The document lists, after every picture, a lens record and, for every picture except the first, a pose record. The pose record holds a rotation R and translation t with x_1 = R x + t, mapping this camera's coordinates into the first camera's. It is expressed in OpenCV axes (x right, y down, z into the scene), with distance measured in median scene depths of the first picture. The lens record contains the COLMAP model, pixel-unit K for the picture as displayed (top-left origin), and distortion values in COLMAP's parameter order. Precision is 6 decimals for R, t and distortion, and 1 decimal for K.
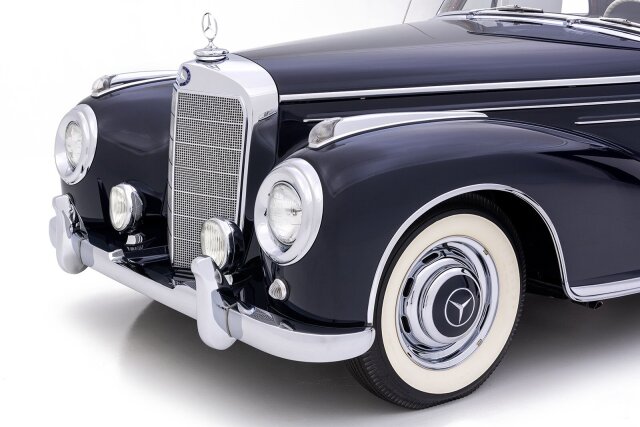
lens RADIAL K [[1228.5, 0, 320.0], [0, 1228.5, 213.5], [0, 0, 1]] dist [-0.021793, 0.041464]
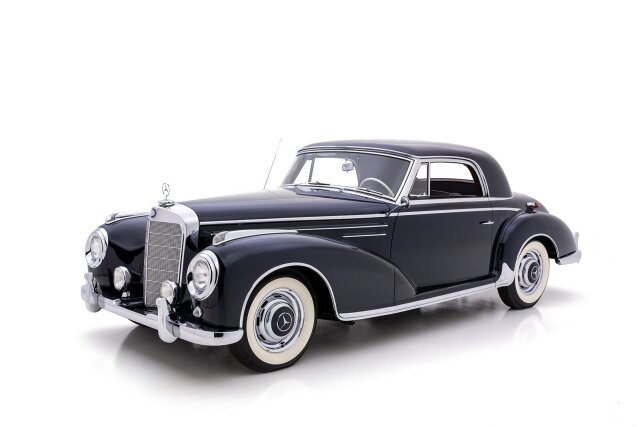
lens RADIAL K [[716.4, 0, 320.0], [0, 716.4, 213.5], [0, 0, 1]] dist [0.005579, 0.001546]
pose [[0.991982, 0.005712, 0.126247, 0.016283], [0.009704, 0.992585, -0.121162, 0.038939], [-0.126003, 0.121416, 0.984572, -0.233199]]
